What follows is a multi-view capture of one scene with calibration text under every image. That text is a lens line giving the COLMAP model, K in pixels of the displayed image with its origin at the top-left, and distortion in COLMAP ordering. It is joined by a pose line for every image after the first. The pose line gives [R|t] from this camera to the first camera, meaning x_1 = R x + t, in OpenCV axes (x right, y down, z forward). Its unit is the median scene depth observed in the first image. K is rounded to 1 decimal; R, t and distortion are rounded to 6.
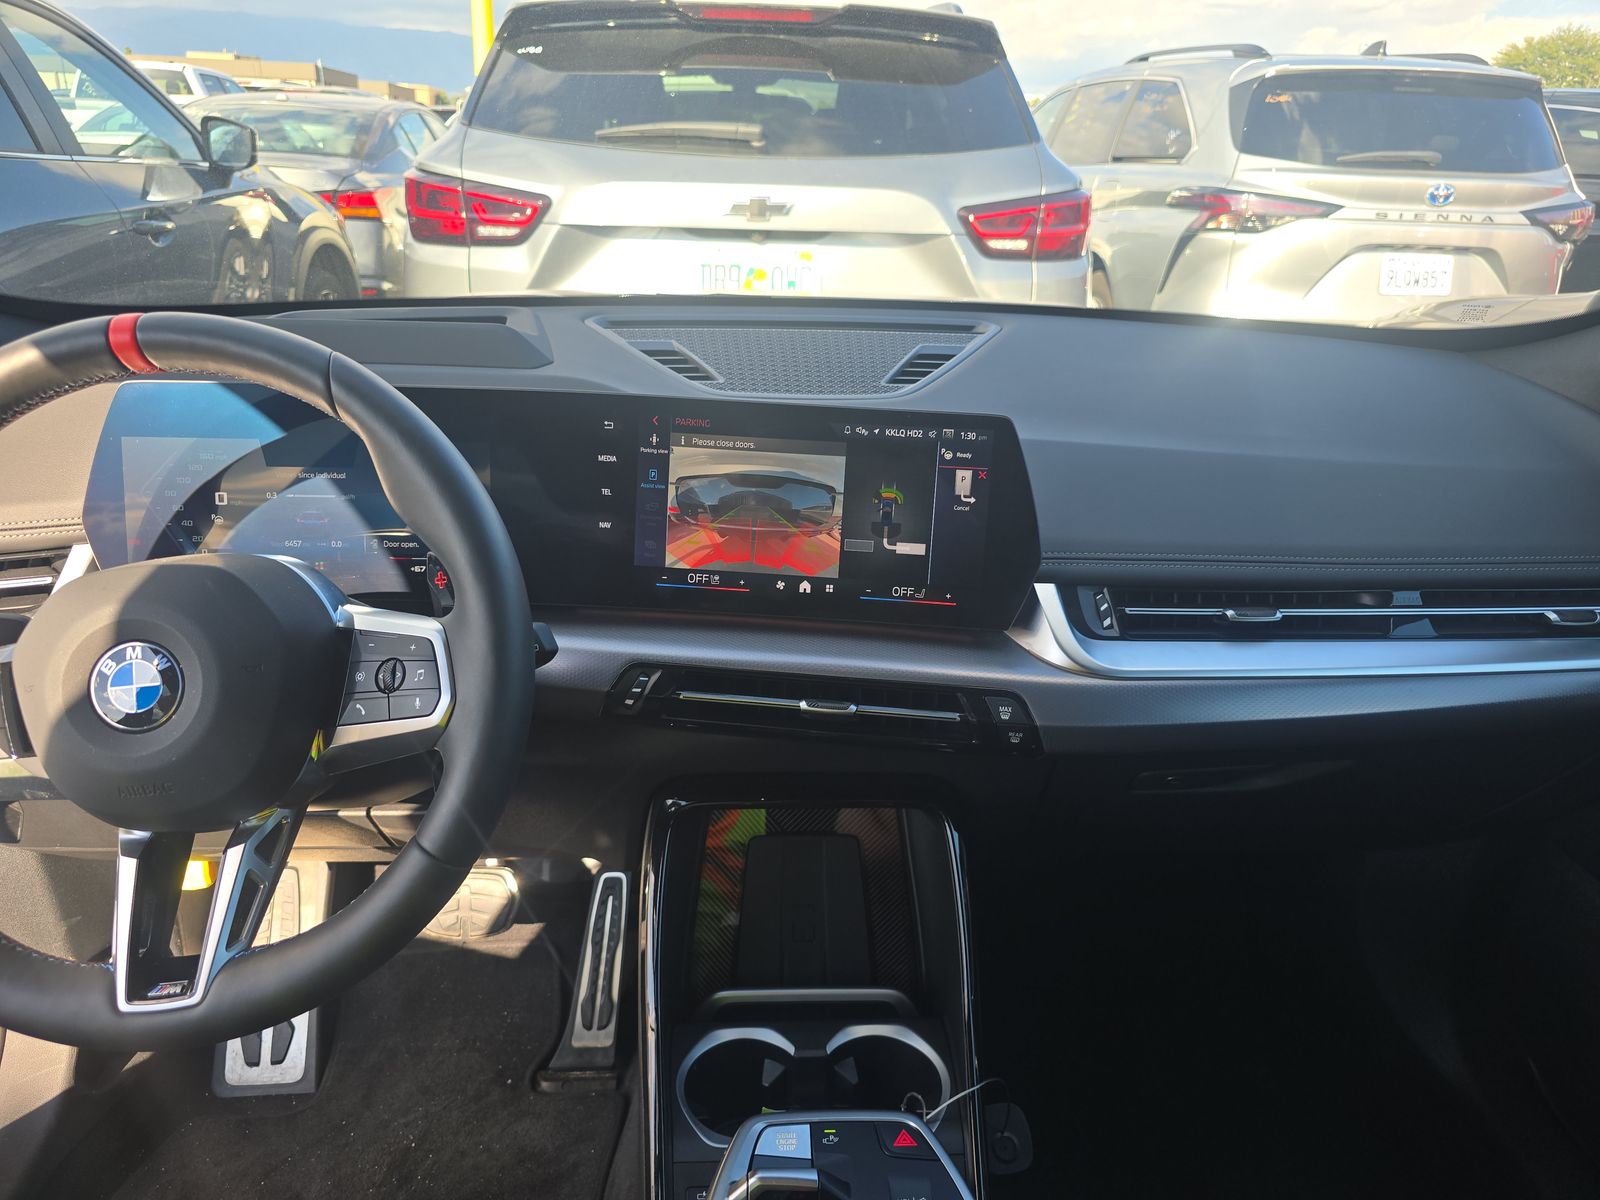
lens RADIAL K [[1087.5, 0, 800.0], [0, 1087.5, 600.9], [0, 0, 1]] dist [0.045384, -0.047608]
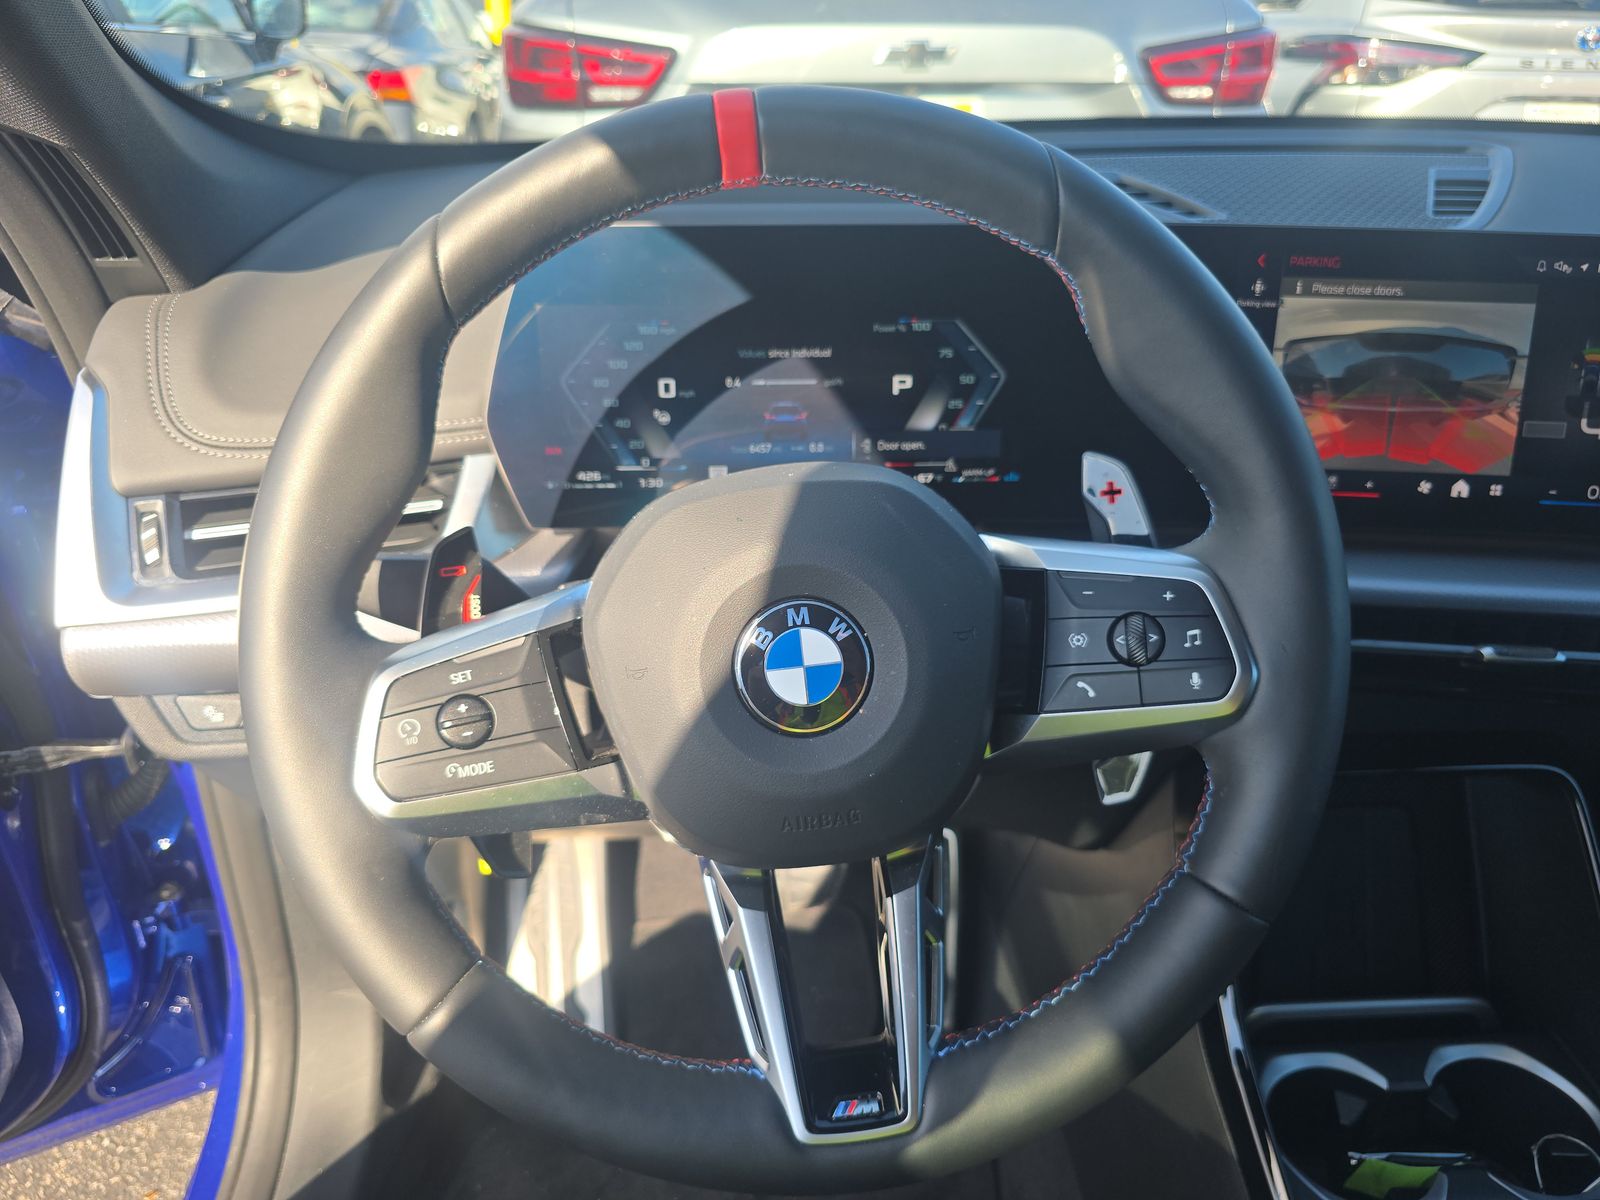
lens RADIAL K [[1087.5, 0, 790.3], [0, 1087.5, 606.0], [0, 0, 1]] dist [0.045384, -0.047608]
pose [[0.999692, -0.022697, -0.010056, -0.438788], [0.023541, 0.995304, 0.093890, -0.014377], [0.007878, -0.094098, 0.995532, 0.257124]]
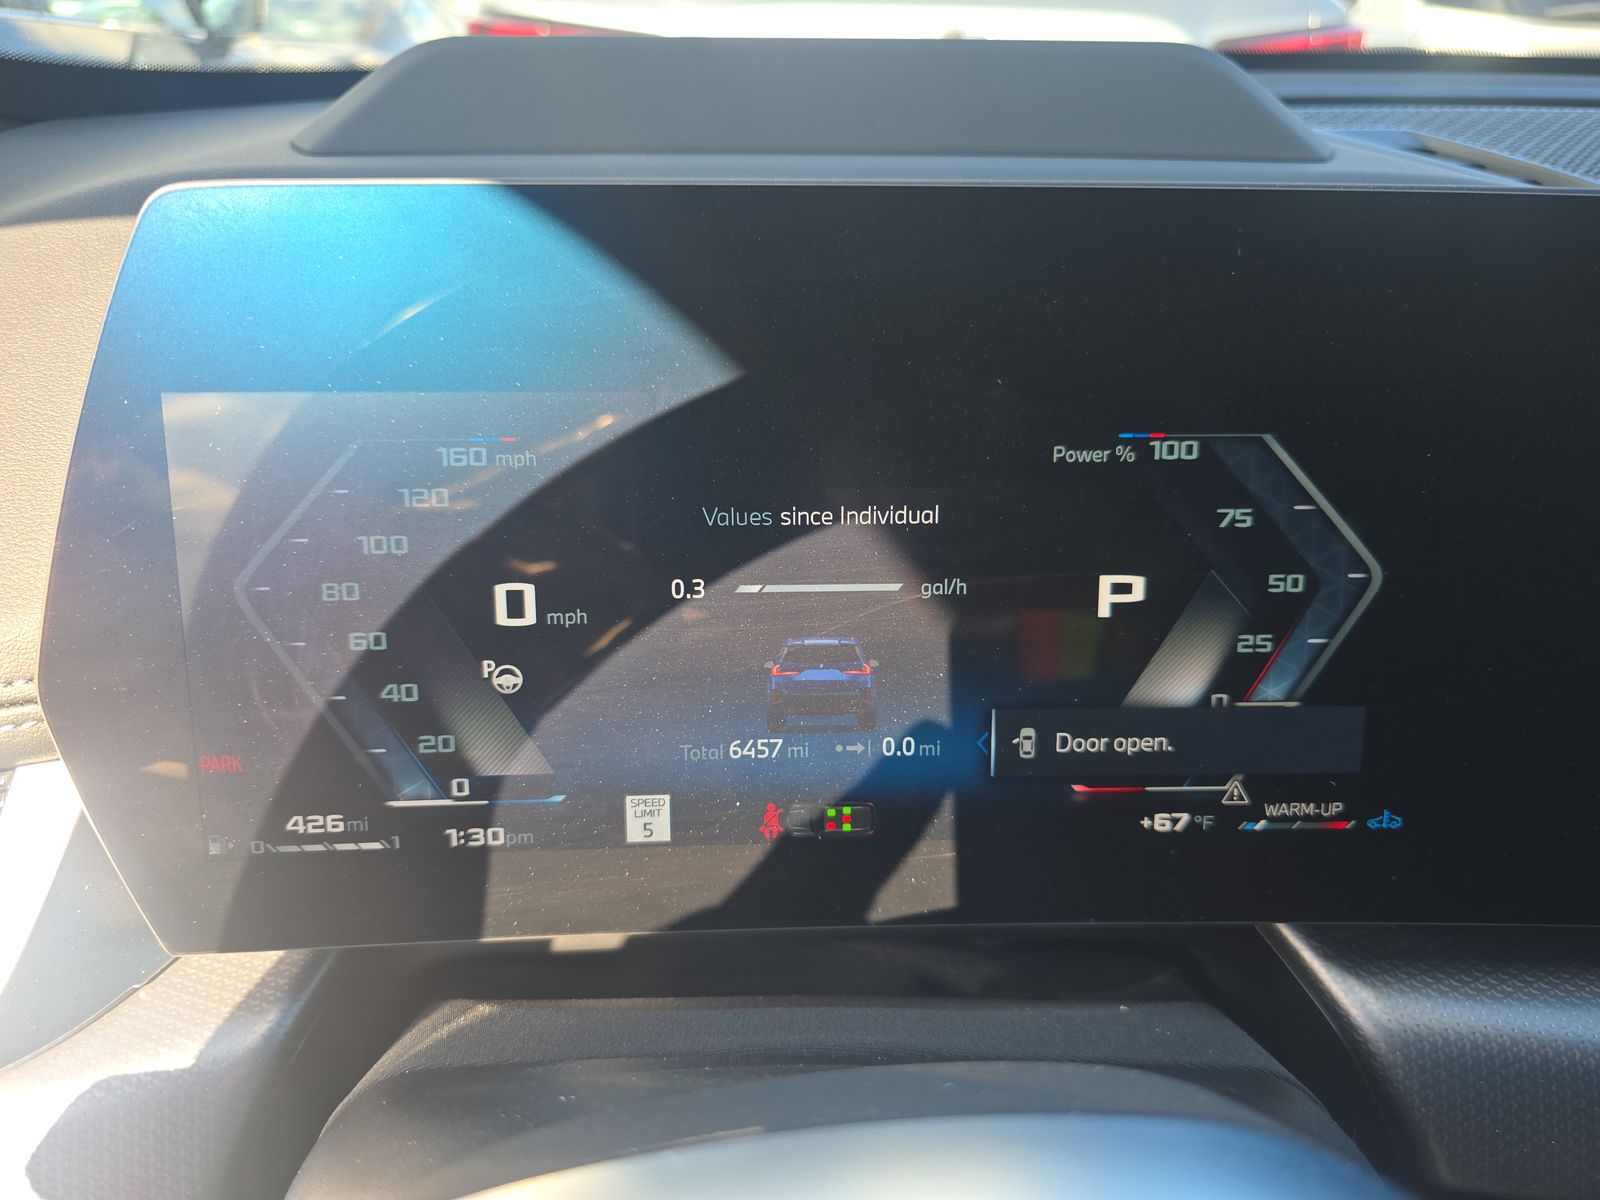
lens RADIAL K [[1087.5, 0, 794.1], [0, 1087.5, 589.7], [0, 0, 1]] dist [0.045384, -0.047608]
pose [[0.999868, -0.015130, -0.005918, -0.451772], [0.015459, 0.998071, 0.060123, -0.112417], [0.004996, -0.060206, 0.998173, 0.715955]]
